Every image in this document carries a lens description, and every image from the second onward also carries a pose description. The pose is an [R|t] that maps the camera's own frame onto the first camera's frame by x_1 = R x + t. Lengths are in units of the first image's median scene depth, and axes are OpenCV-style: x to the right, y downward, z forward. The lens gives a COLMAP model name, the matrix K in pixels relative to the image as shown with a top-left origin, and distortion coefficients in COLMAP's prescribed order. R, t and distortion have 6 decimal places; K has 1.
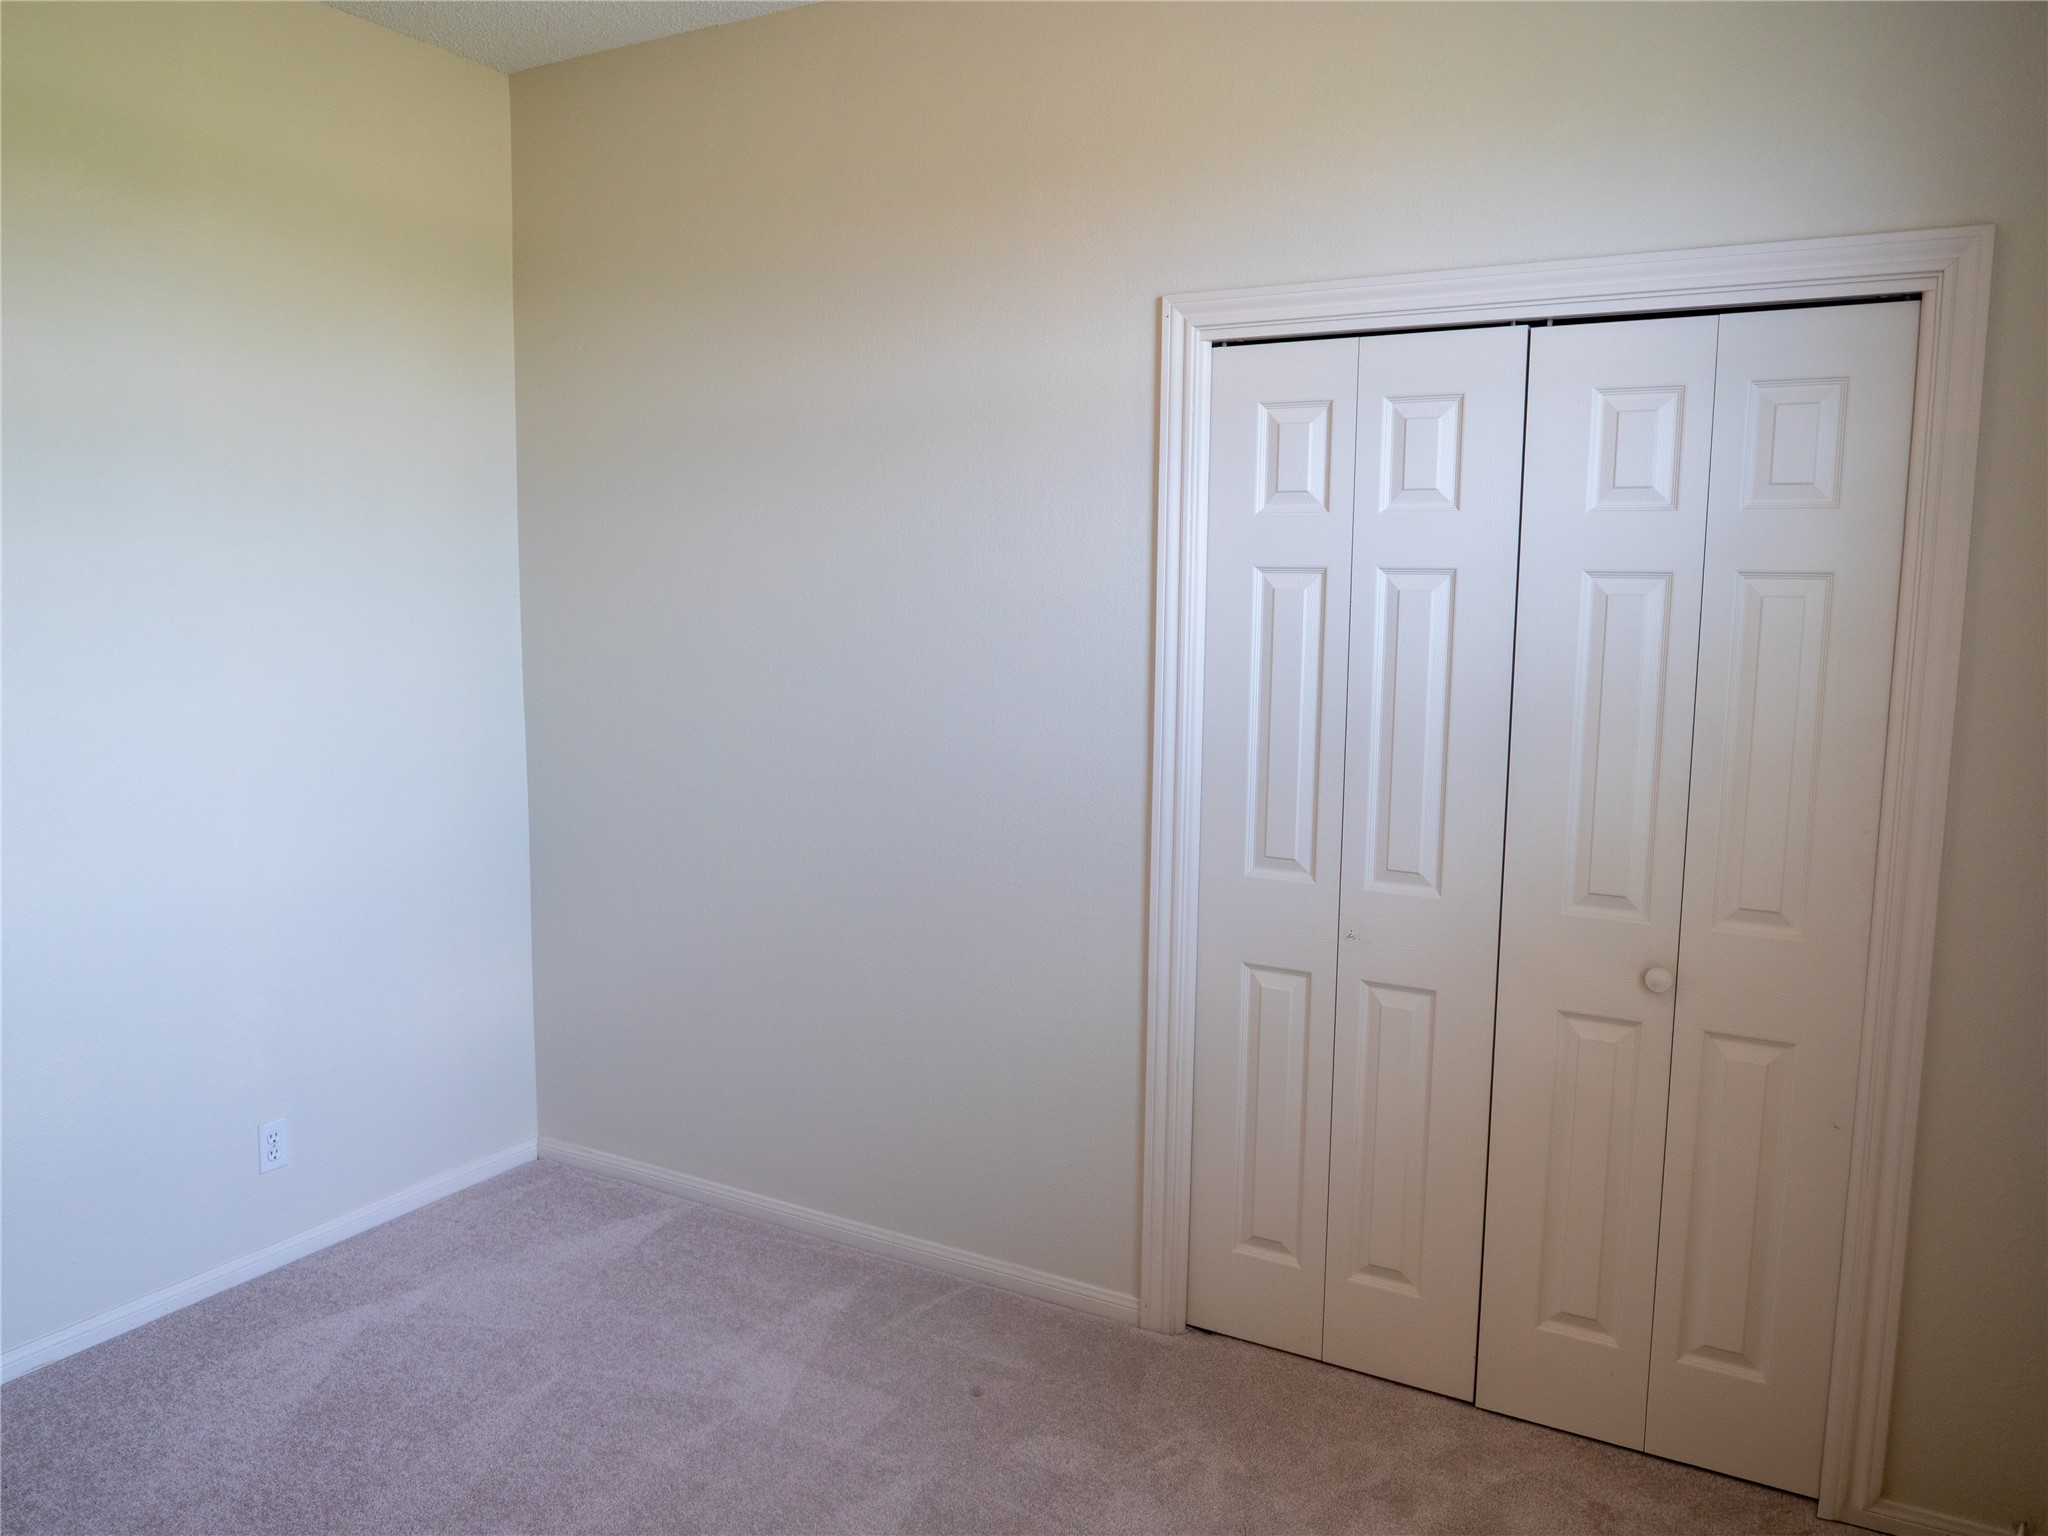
lens RADIAL K [[1478.7, 0, 1019.0], [0, 1478.7, 782.0], [0, 0, 1]] dist [-0.011026, -0.009886]
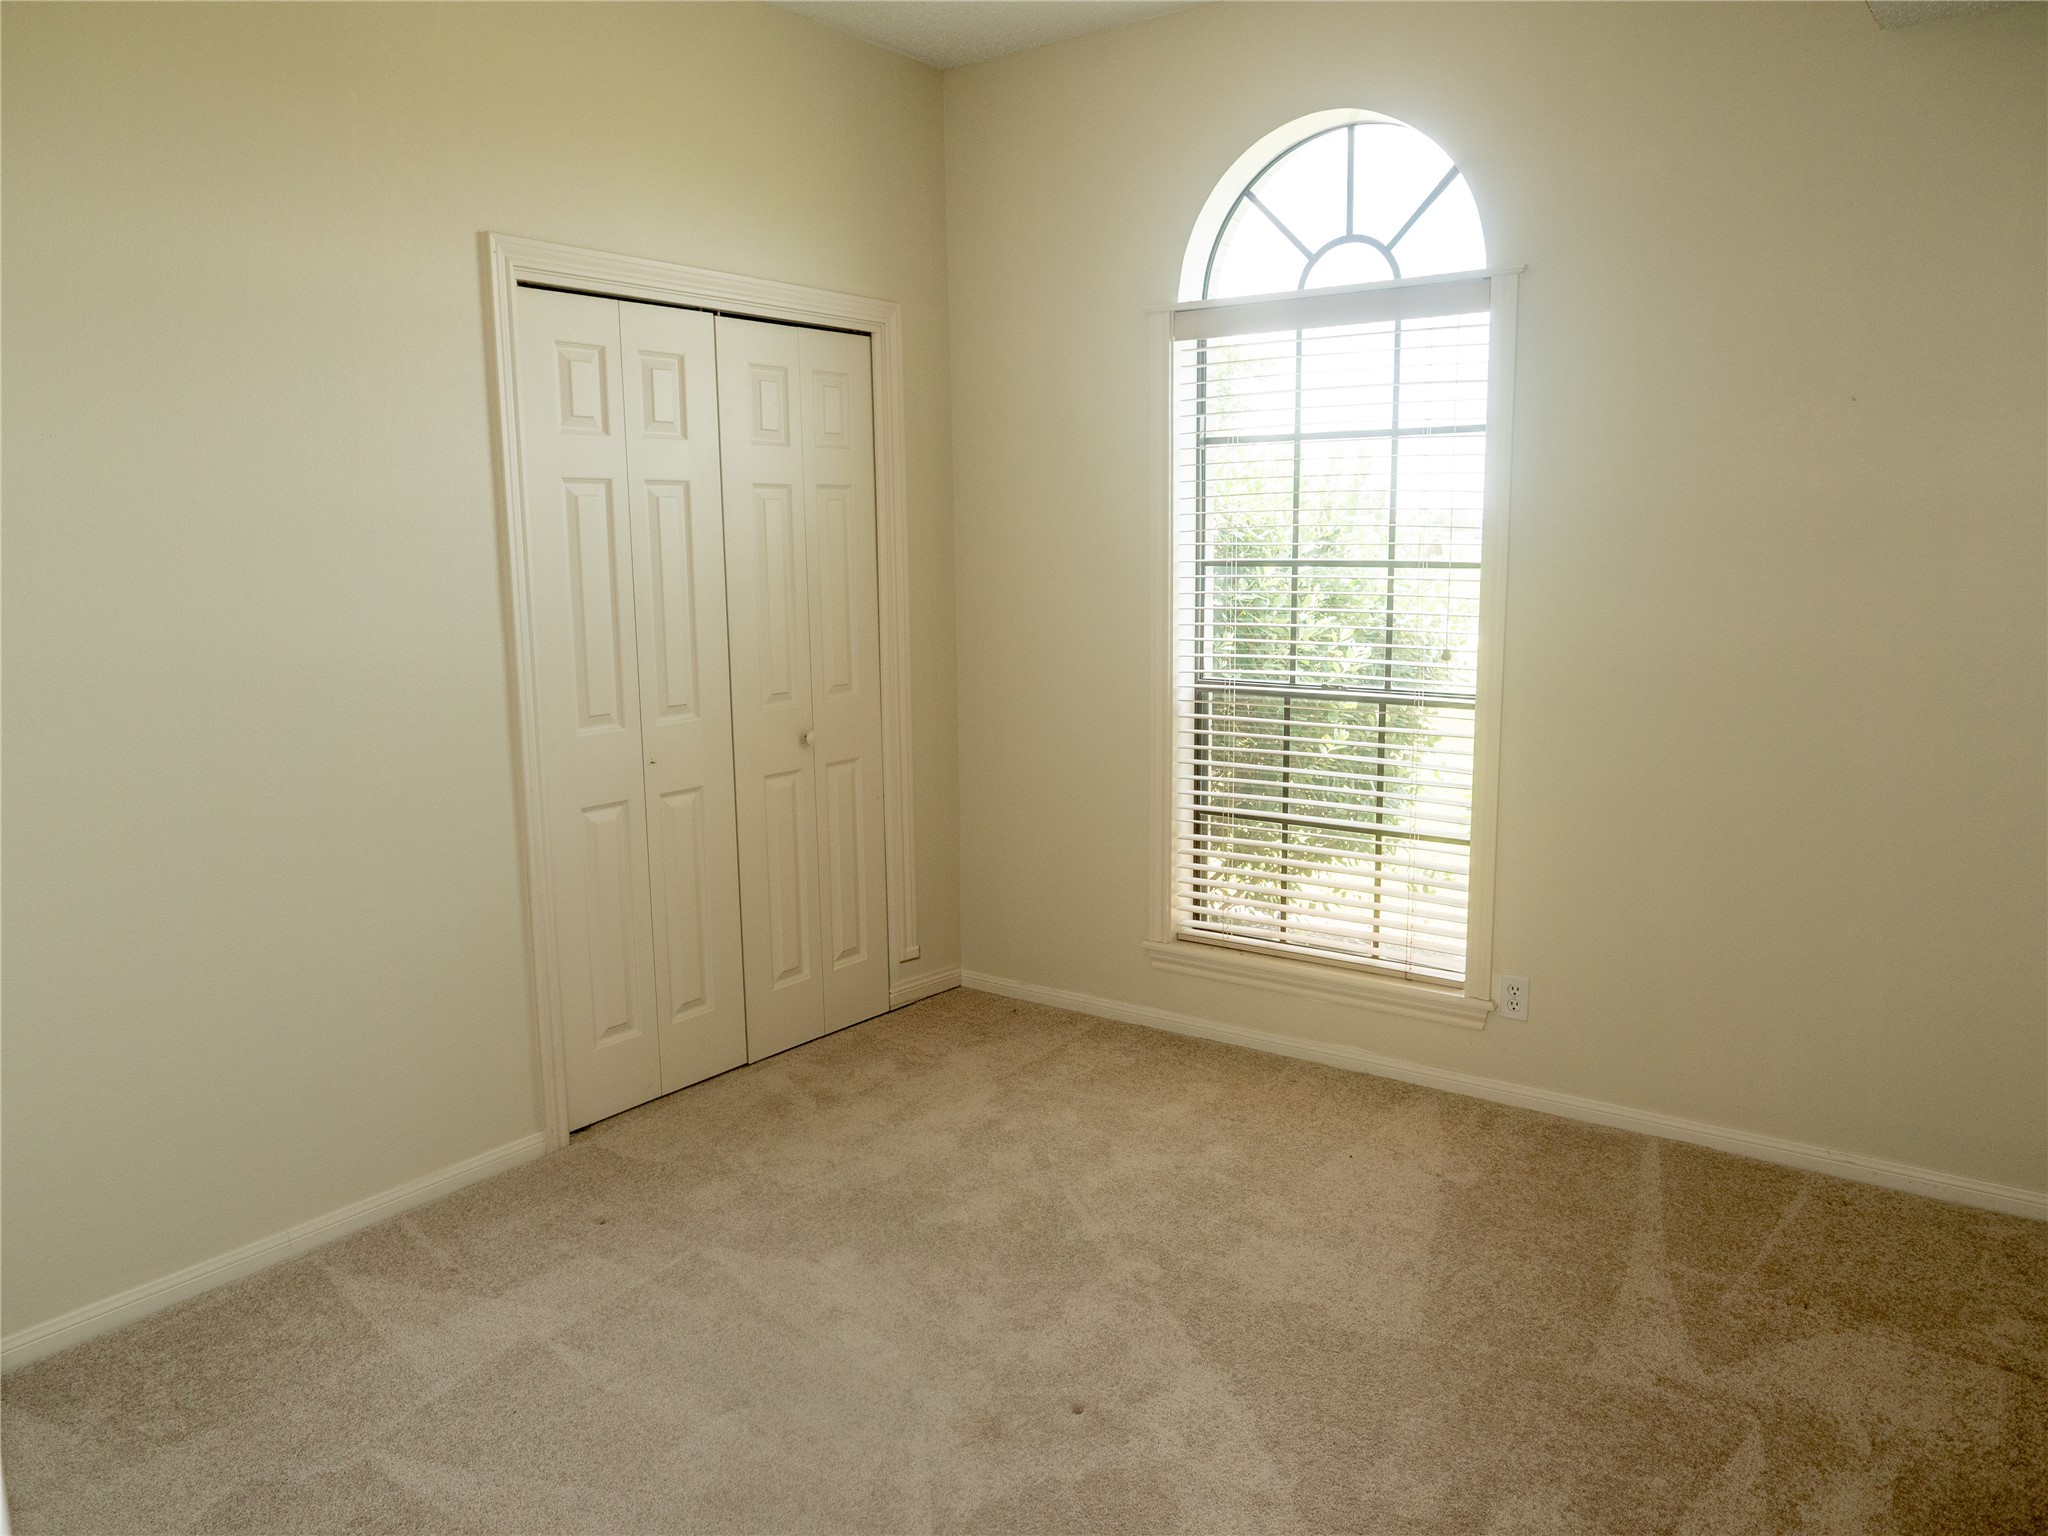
lens RADIAL K [[1478.7, 0, 1028.3], [0, 1478.7, 763.5], [0, 0, 1]] dist [-0.011026, -0.009886]
pose [[0.118588, -0.187967, 0.974990, -1.062645], [0.108063, 0.978530, 0.175506, -0.093159], [-0.987046, 0.084548, 0.136354, 0.507995]]
